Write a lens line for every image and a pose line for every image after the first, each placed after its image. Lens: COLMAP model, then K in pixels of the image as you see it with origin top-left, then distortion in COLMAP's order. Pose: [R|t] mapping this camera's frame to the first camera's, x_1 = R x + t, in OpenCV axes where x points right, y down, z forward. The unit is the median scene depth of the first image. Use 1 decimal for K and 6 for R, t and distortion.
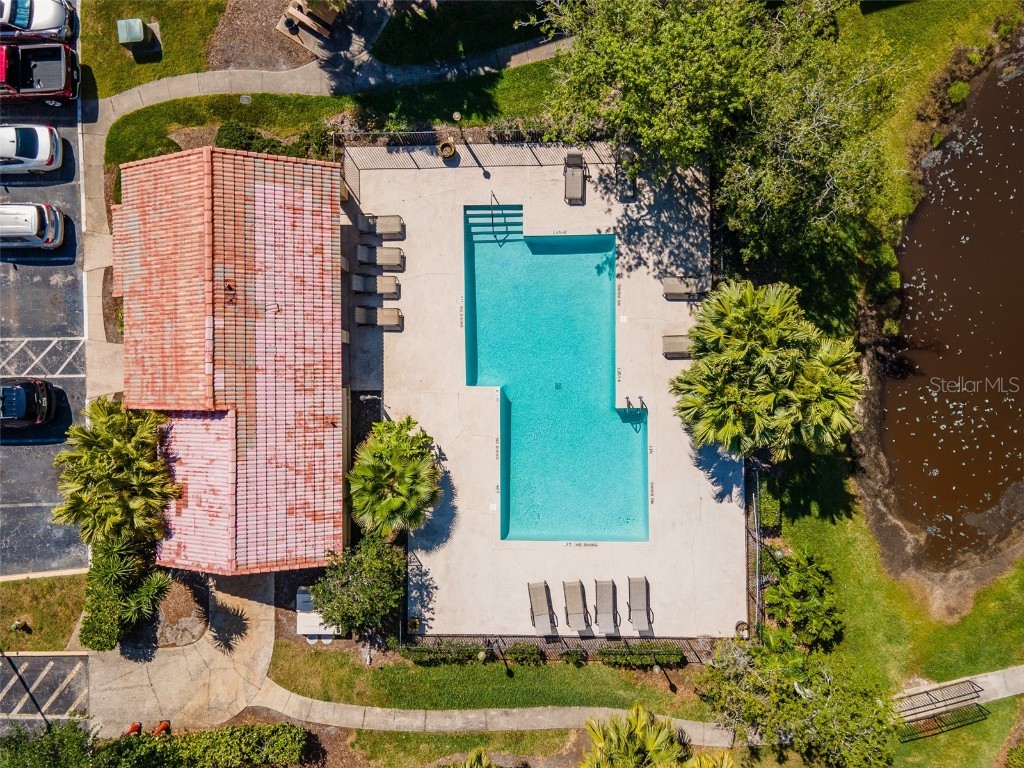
lens RADIAL K [[736.9, 0, 507.2], [0, 736.9, 386.1], [0, 0, 1]] dist [0.027824, 0.030757]
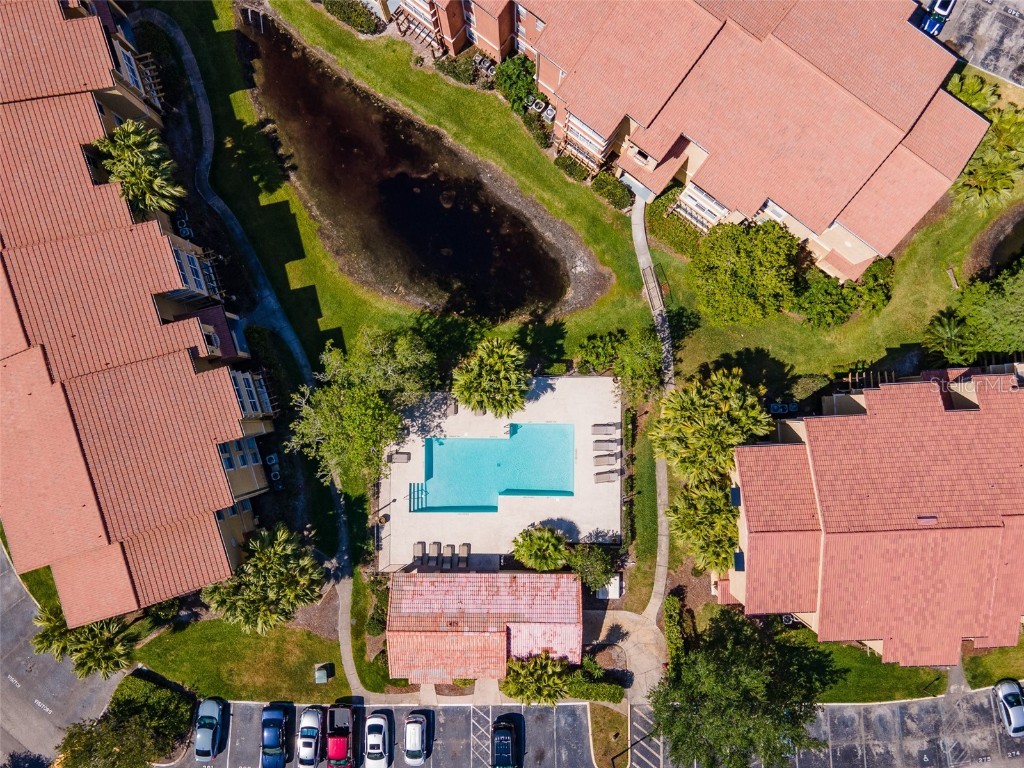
lens RADIAL K [[736.9, 0, 507.2], [0, 736.9, 386.1], [0, 0, 1]] dist [0.027824, 0.030757]
pose [[0.012380, -0.997811, 0.064956, 0.160200], [0.999882, 0.011765, -0.009832, 0.041152], [0.009047, 0.065070, 0.997840, -1.051146]]
